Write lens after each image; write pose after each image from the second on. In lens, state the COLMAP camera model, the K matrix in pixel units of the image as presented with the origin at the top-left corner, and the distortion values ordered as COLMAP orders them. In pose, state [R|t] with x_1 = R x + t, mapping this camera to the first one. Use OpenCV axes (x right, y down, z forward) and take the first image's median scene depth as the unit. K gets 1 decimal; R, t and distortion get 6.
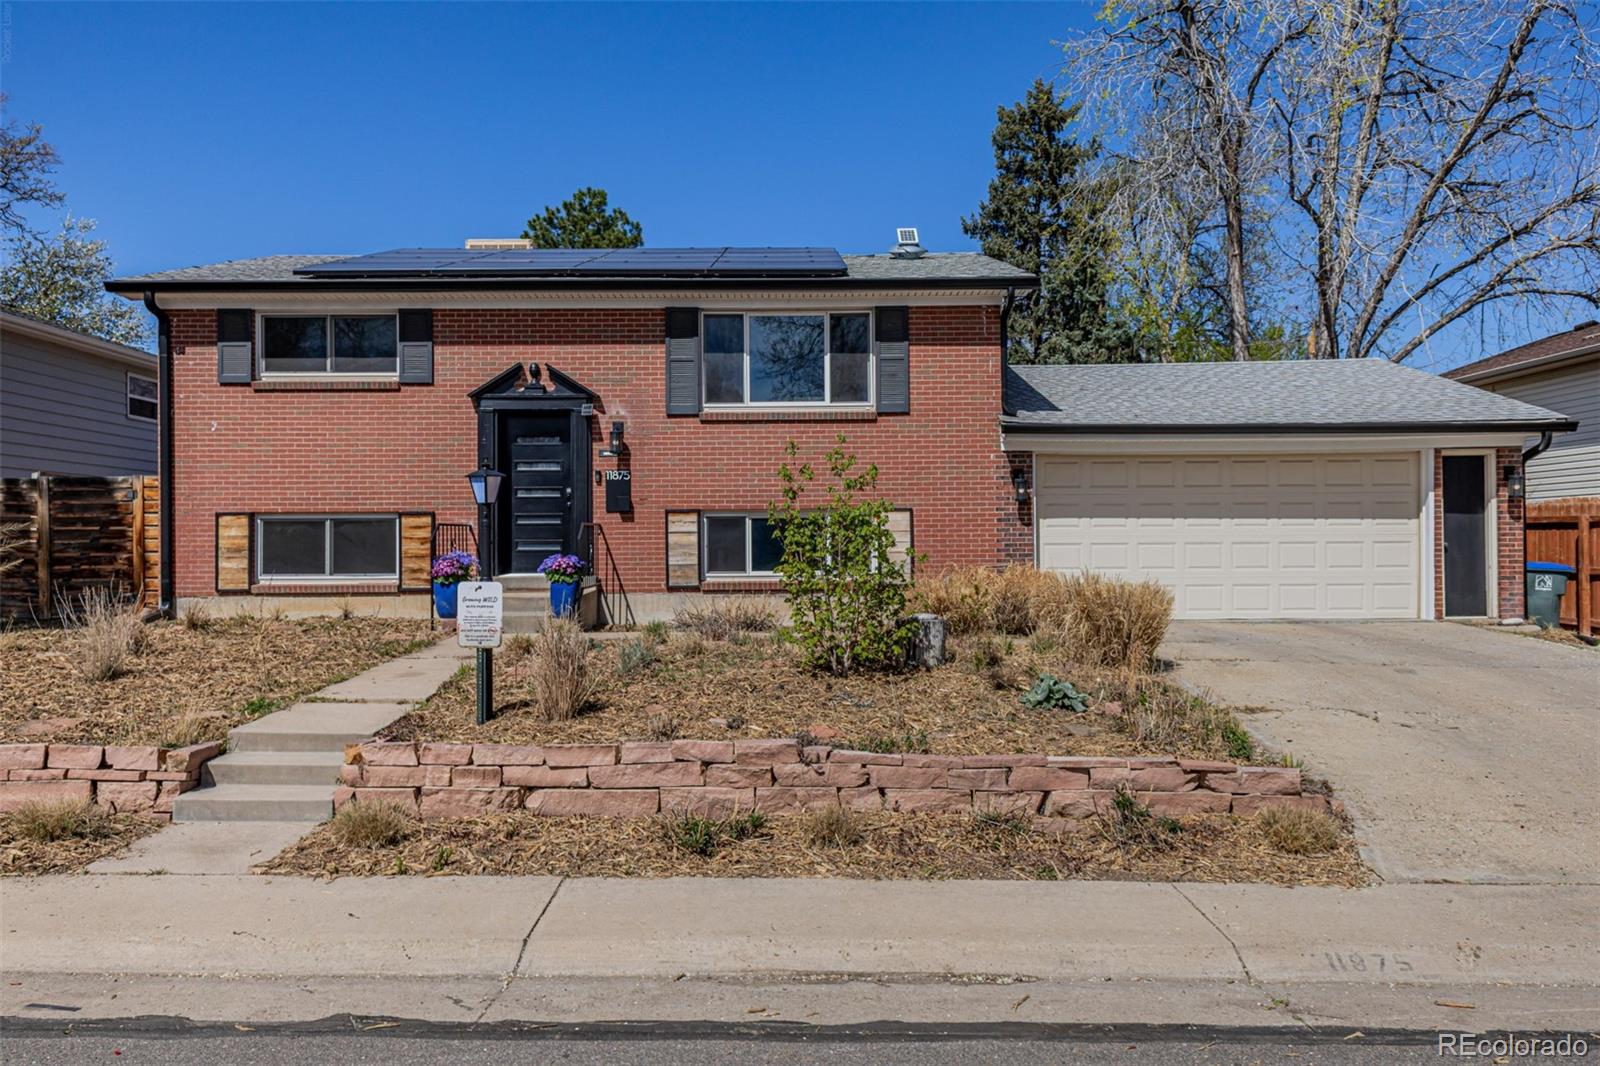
lens RADIAL K [[1201.4, 0, 800.5], [0, 1201.4, 538.7], [0, 0, 1]] dist [0.037924, 0.000919]
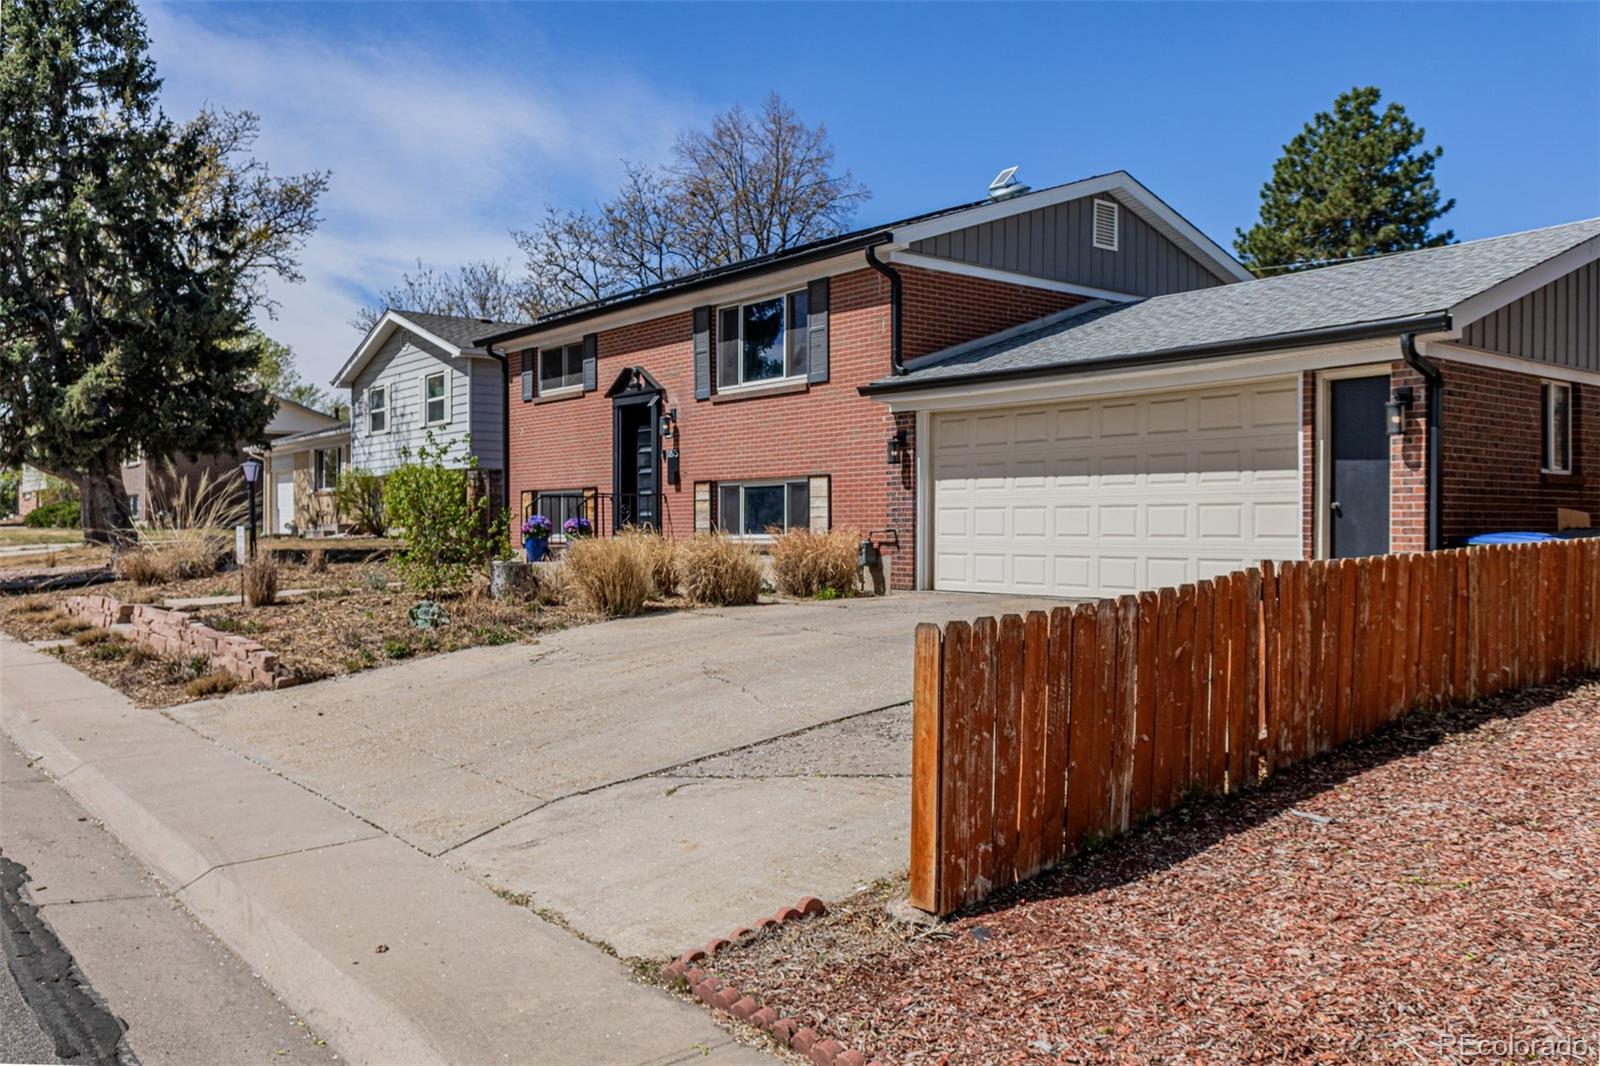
lens RADIAL K [[1275.9, 0, 800.7], [0, 1275.9, 533.7], [0, 0, 1]] dist [0.014823, 0.003122]
pose [[0.630574, 0.009451, -0.776072, 0.918301], [0.018092, 0.999475, 0.026872, -0.004187], [0.775919, -0.030985, 0.630072, 0.290900]]
